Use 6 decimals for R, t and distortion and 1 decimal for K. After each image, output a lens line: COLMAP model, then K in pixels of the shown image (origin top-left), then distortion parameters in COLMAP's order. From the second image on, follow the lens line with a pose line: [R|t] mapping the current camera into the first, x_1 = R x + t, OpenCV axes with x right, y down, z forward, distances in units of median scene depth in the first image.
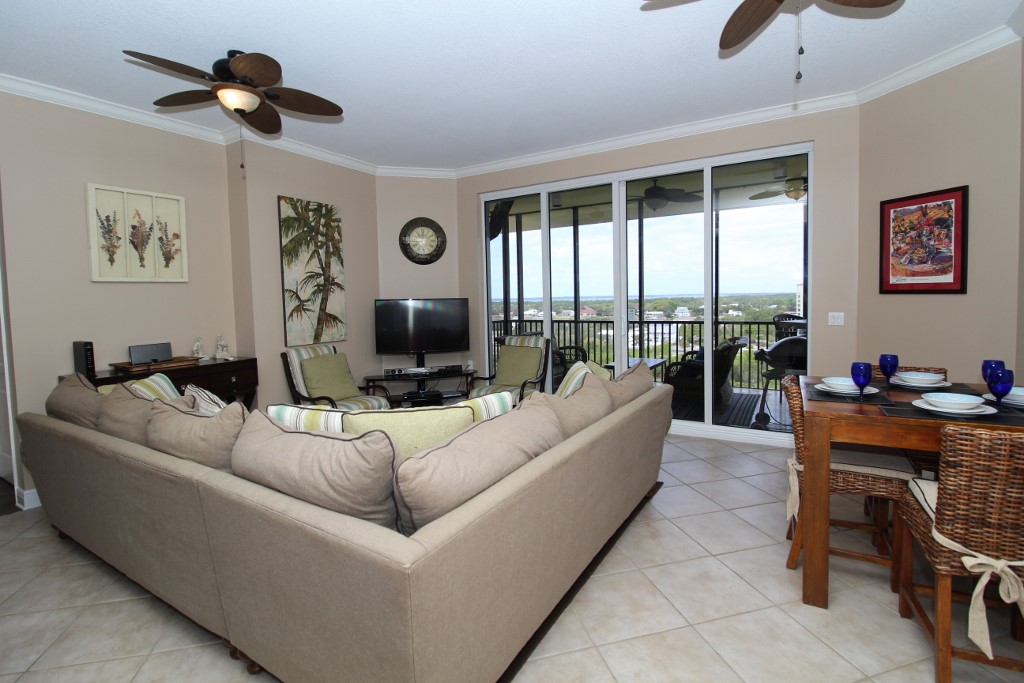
lens RADIAL K [[471.6, 0, 515.1], [0, 471.6, 325.6], [0, 0, 1]] dist [-0.006123, -0.010312]
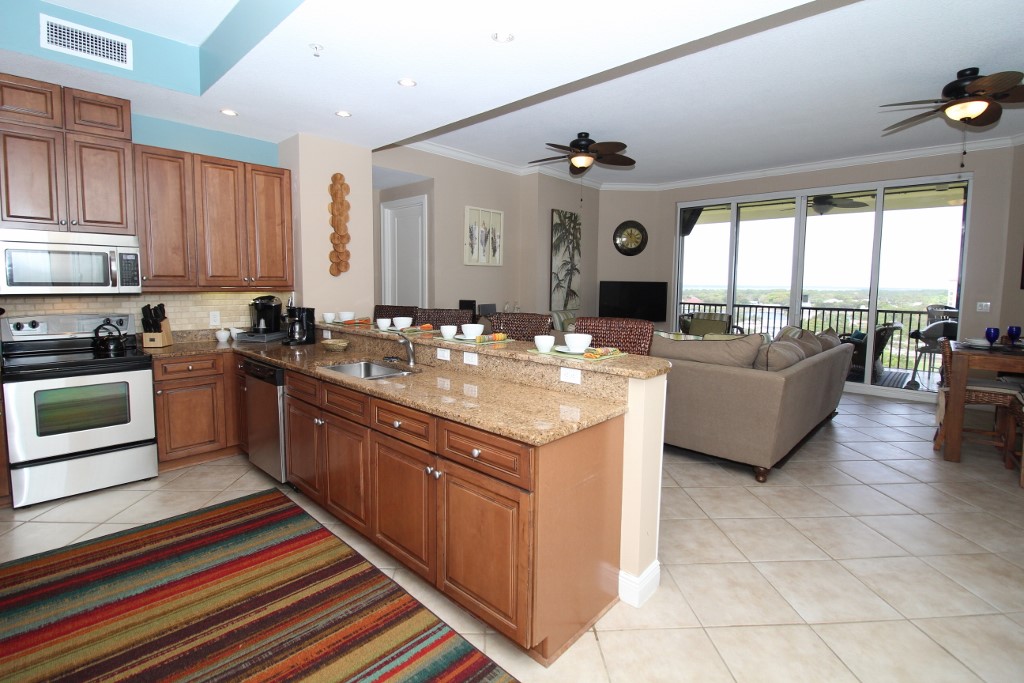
lens RADIAL K [[471.6, 0, 510.7], [0, 471.6, 325.0], [0, 0, 1]] dist [-0.006123, -0.010312]
pose [[0.976320, 0.050516, -0.210351, -0.295476], [-0.044015, 0.998401, 0.035476, 0.042130], [0.211807, -0.025377, 0.976982, -0.485717]]
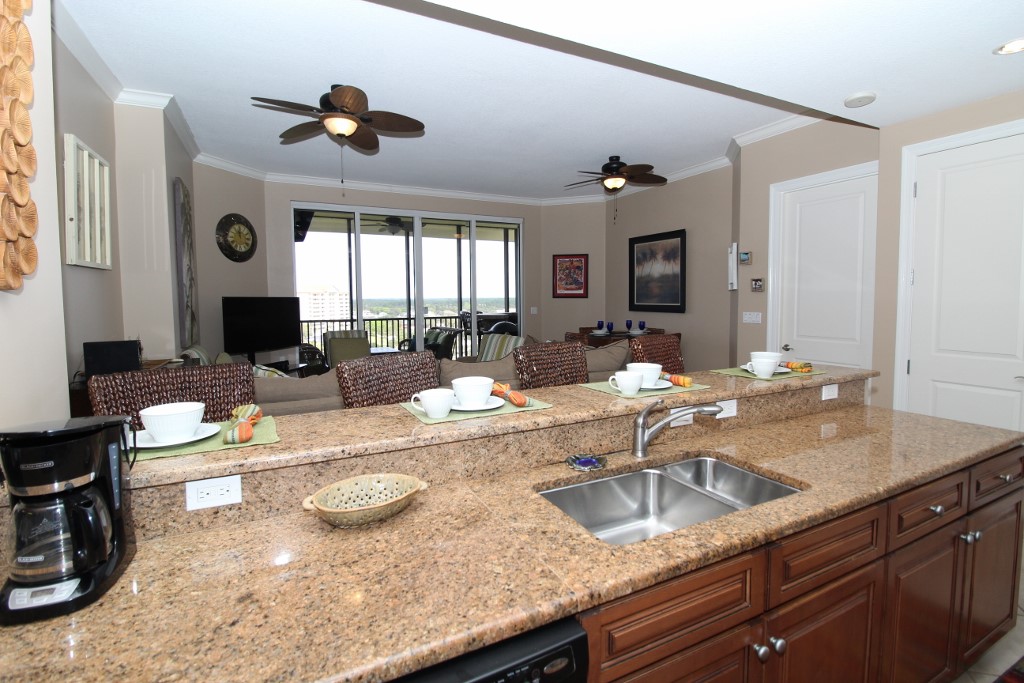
lens RADIAL K [[471.6, 0, 506.7], [0, 471.6, 324.0], [0, 0, 1]] dist [-0.006123, -0.010312]
pose [[0.553359, -0.028208, 0.832465, -0.892709], [0.043383, 0.999046, 0.005015, 0.024152], [-0.831812, 0.033339, 0.554055, -0.004396]]
